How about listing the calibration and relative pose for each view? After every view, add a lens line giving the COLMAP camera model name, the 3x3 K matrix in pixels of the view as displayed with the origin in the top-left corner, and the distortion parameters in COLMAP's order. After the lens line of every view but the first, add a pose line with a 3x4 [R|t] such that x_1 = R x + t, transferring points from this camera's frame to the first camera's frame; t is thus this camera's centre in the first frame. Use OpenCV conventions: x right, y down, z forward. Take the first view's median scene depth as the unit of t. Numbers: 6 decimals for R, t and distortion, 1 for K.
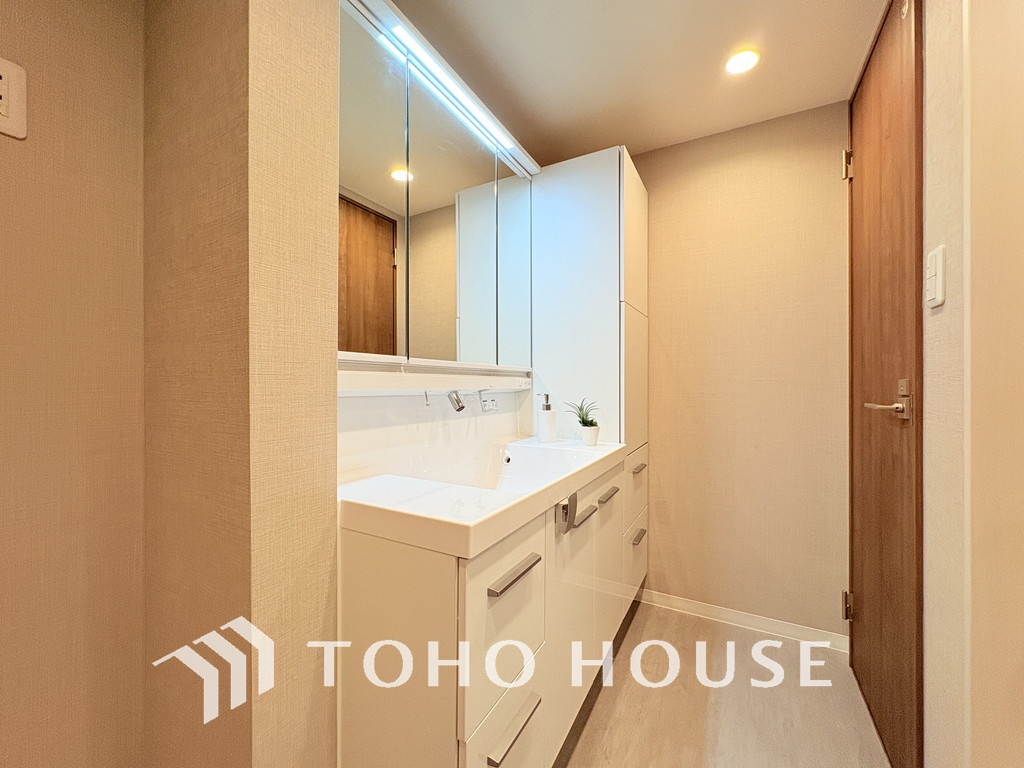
lens RADIAL K [[406.6, 0, 510.5], [0, 406.6, 384.3], [0, 0, 1]] dist [-0.001454, 0.000223]
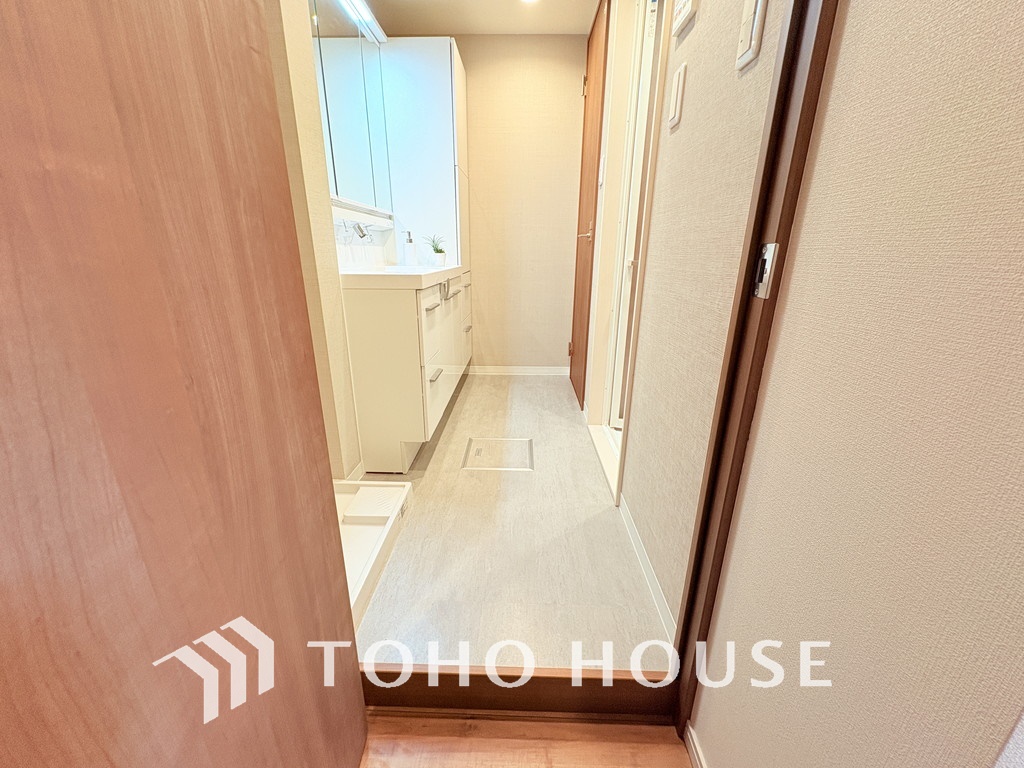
lens RADIAL K [[406.6, 0, 510.5], [0, 406.6, 384.3], [0, 0, 1]] dist [-0.001454, 0.000223]
pose [[0.886708, -0.140230, 0.440550, -0.314461], [-0.005971, 0.949338, 0.314199, 0.087171], [-0.462291, -0.281233, 0.840949, -0.561375]]
